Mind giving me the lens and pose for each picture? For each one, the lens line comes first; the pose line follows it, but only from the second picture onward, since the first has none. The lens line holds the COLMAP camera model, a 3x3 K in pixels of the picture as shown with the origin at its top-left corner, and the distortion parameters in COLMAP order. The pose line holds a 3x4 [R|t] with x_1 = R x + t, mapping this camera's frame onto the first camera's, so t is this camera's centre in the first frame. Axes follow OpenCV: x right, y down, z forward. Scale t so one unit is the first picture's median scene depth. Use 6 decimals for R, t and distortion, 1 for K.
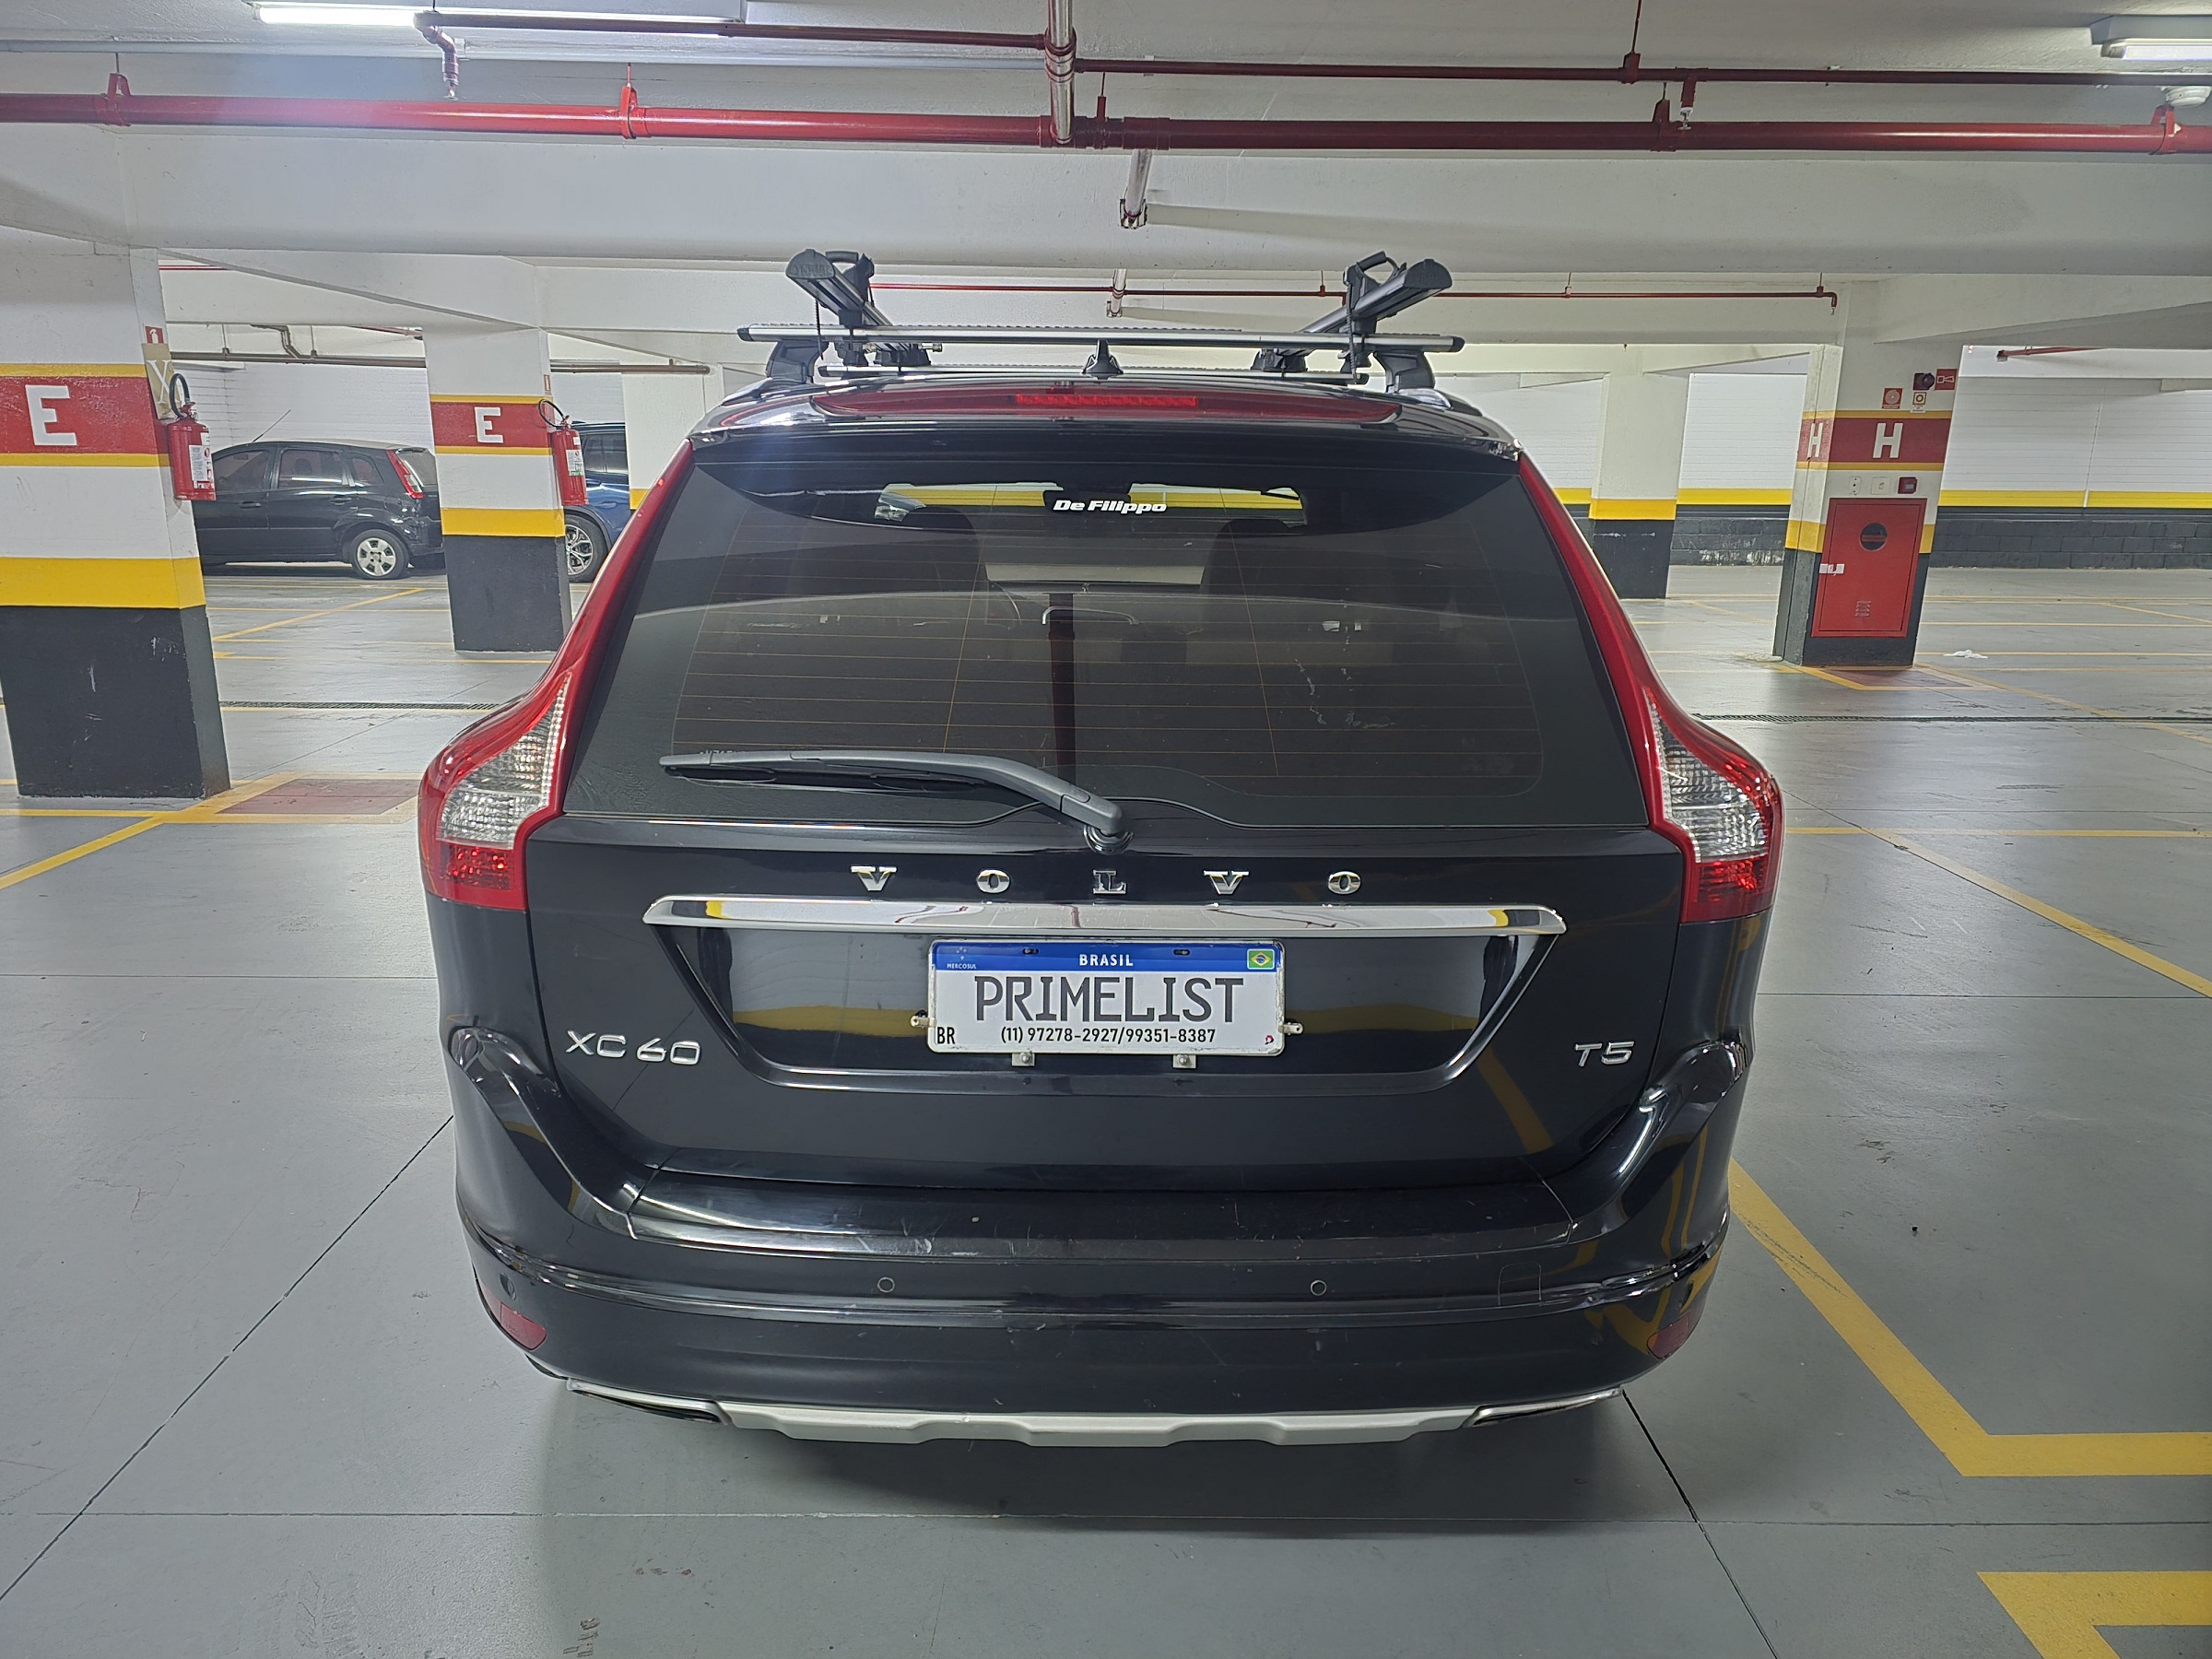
lens RADIAL K [[1540.6, 0, 1103.3], [0, 1540.6, 835.7], [0, 0, 1]] dist [0.025558, -0.006343]
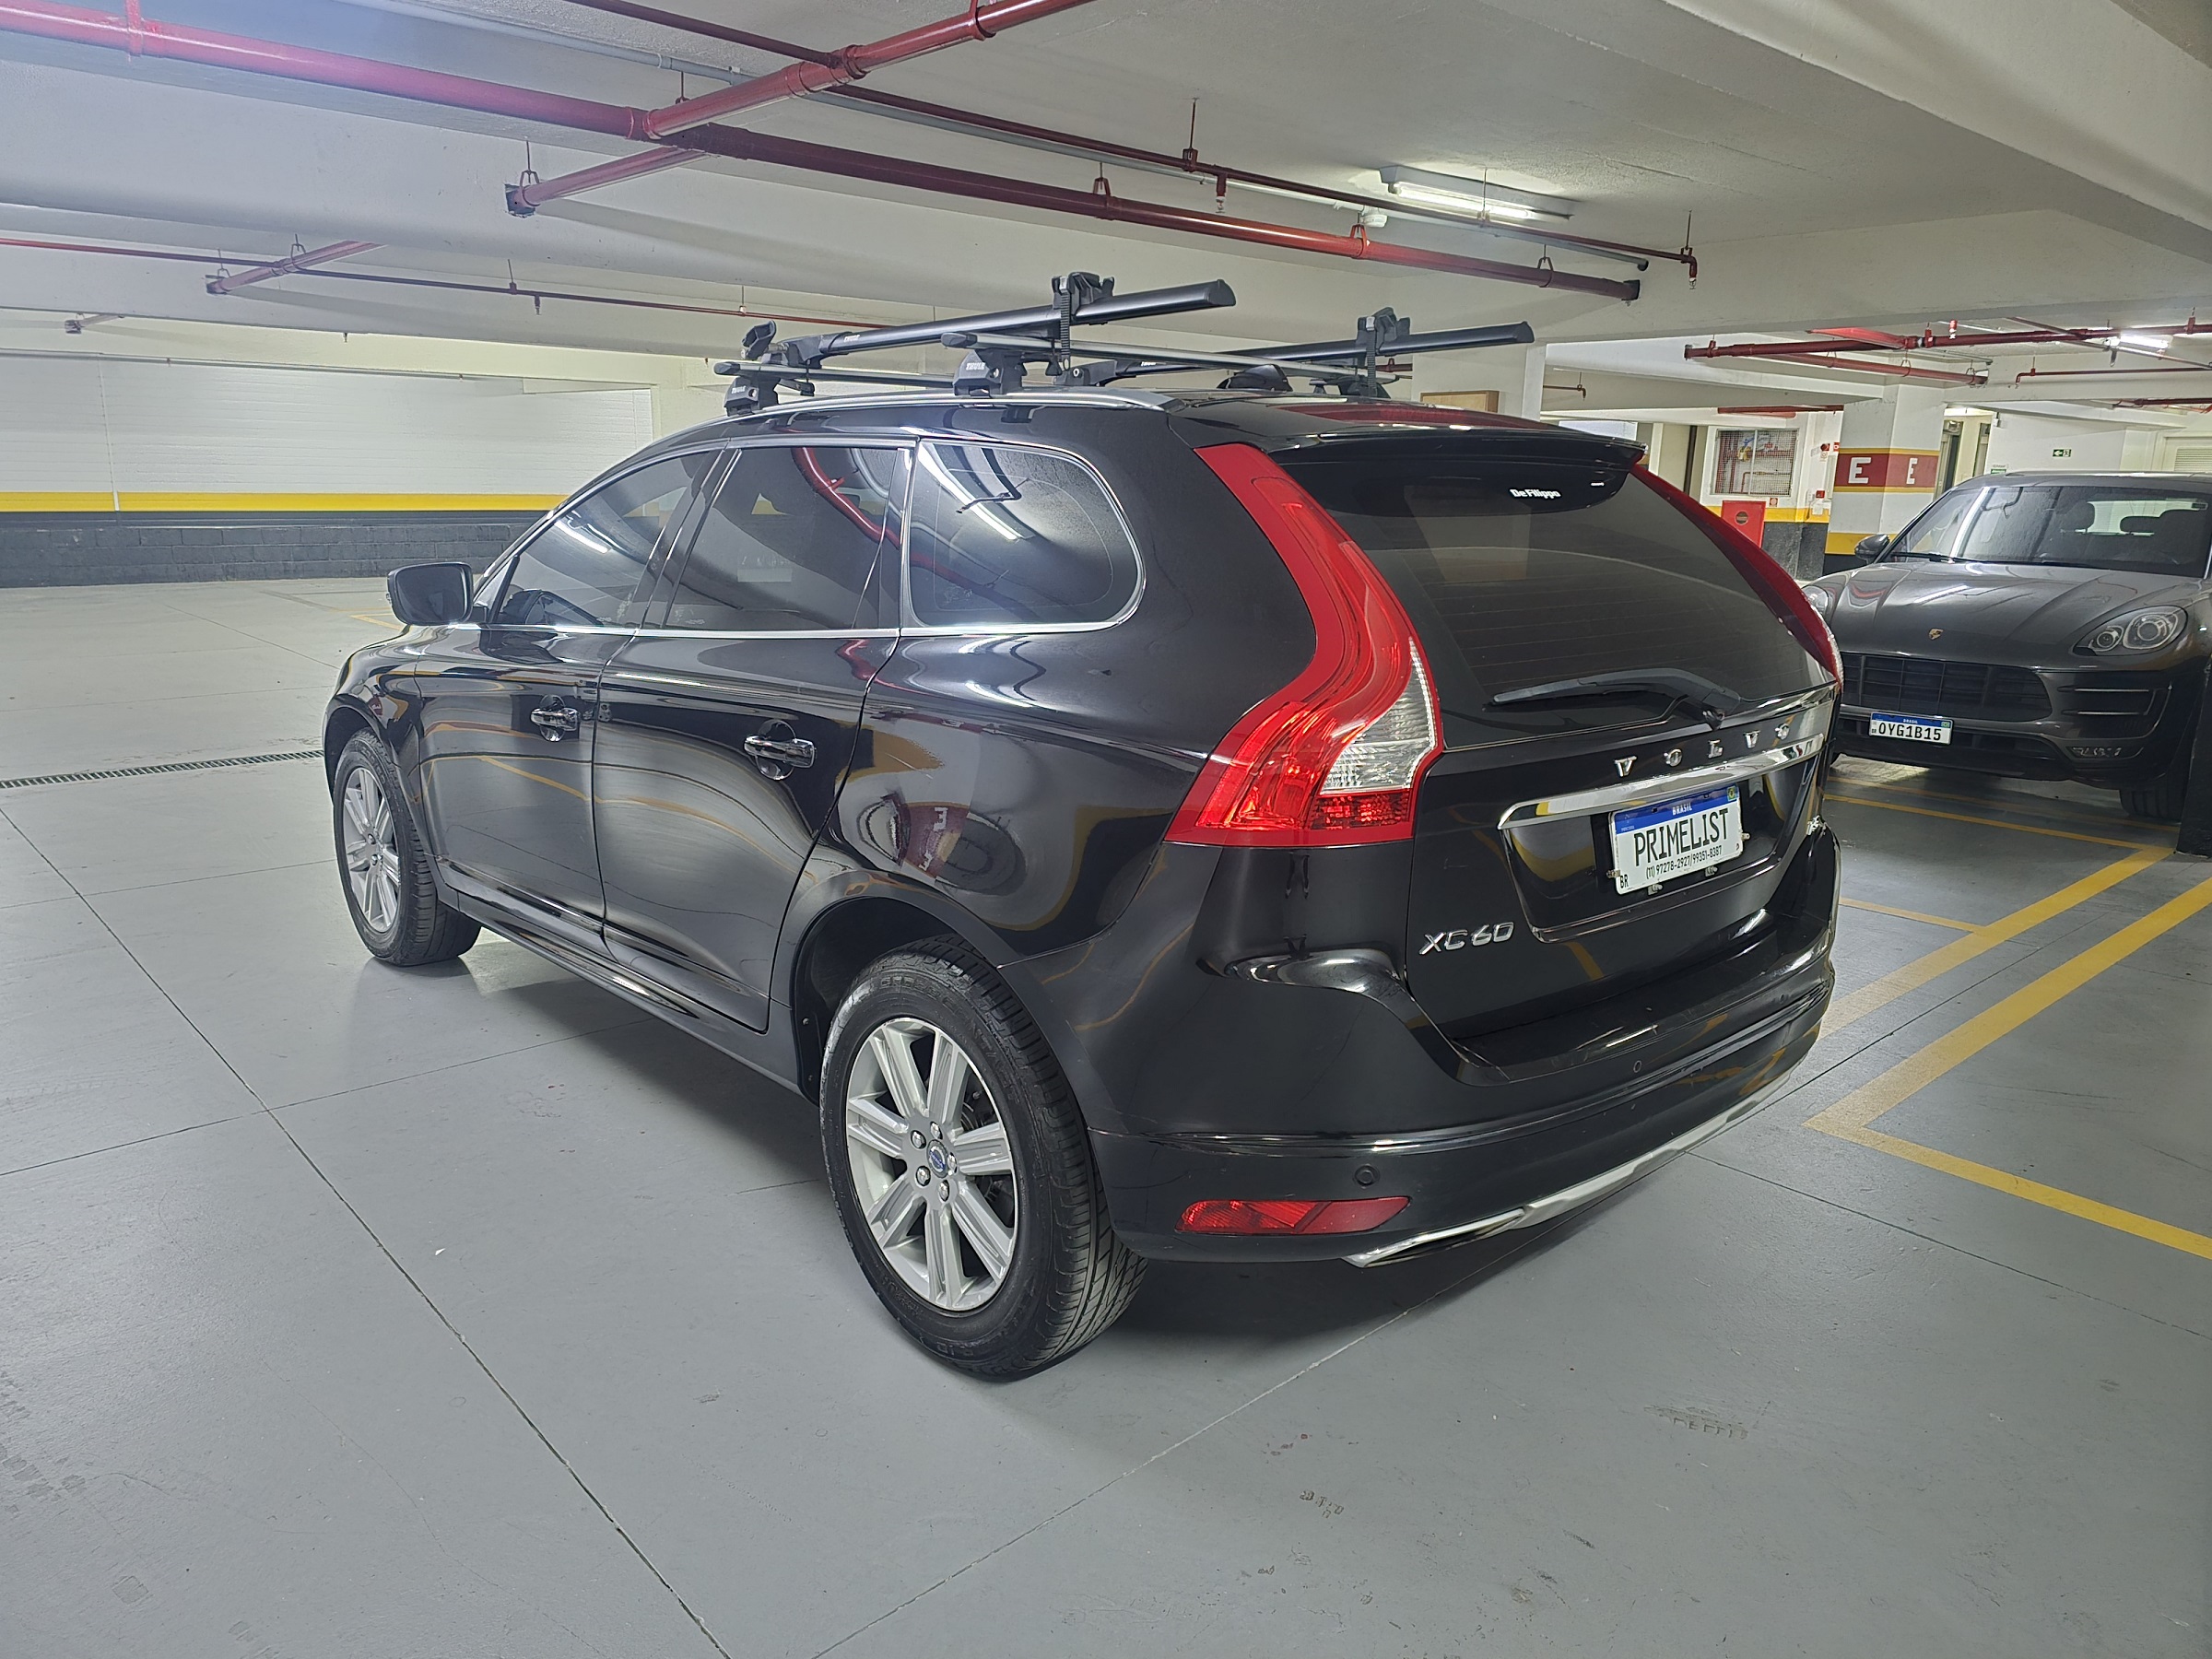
lens RADIAL K [[1540.6, 0, 1105.7], [0, 1540.6, 809.7], [0, 0, 1]] dist [0.025558, -0.006343]
pose [[0.751872, -0.141349, 0.643979, -1.316962], [0.153725, 0.987411, 0.037251, -0.054025], [-0.641137, 0.070988, 0.764136, 0.243964]]
